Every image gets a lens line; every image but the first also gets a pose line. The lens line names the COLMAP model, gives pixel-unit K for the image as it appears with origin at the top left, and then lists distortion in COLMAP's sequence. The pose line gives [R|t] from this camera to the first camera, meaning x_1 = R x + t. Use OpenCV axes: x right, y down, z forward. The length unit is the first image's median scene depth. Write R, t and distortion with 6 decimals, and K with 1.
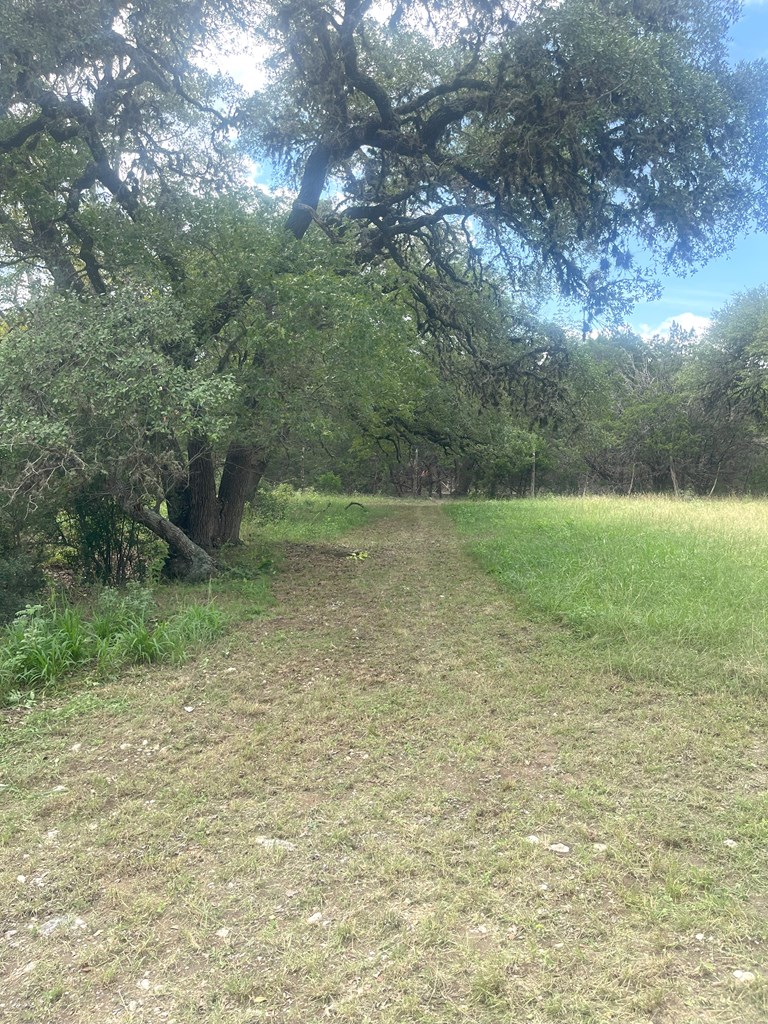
lens RADIAL K [[889.2, 0, 375.7], [0, 889.2, 516.3], [0, 0, 1]] dist [0.081243, -0.077224]
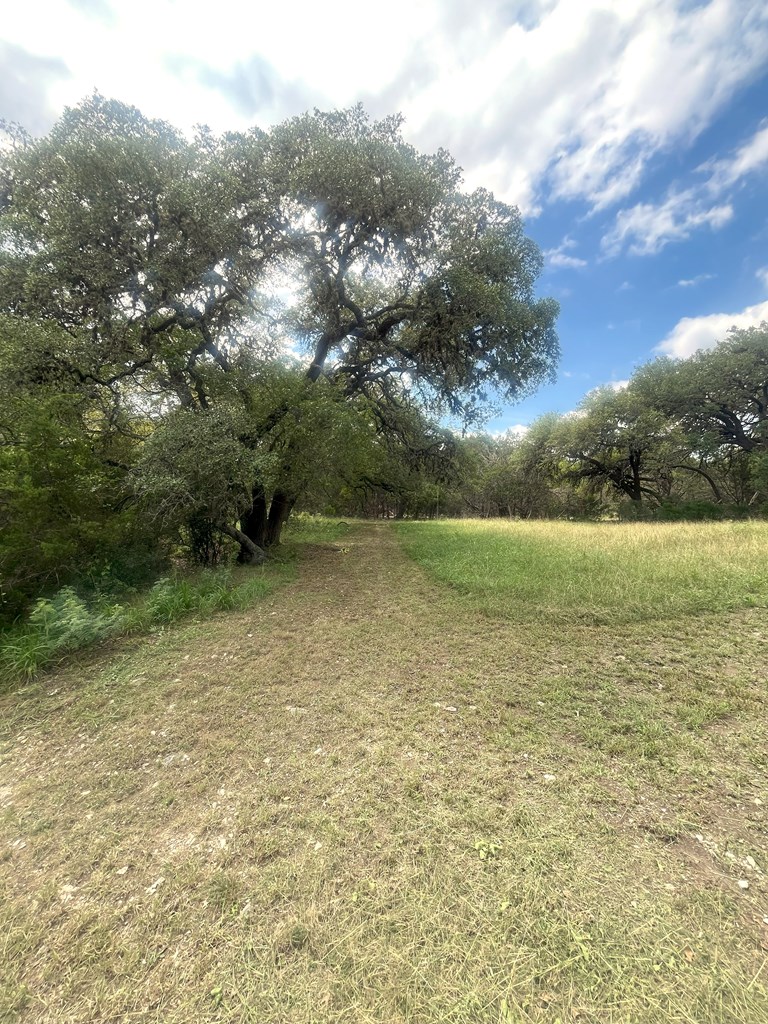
lens RADIAL K [[889.2, 0, 387.6], [0, 889.2, 513.3], [0, 0, 1]] dist [0.081243, -0.077224]
pose [[0.995609, 0.003199, 0.093551, -0.103361], [-0.000654, 0.999629, -0.027220, 0.017014], [-0.093604, 0.027039, 0.995242, -0.857283]]
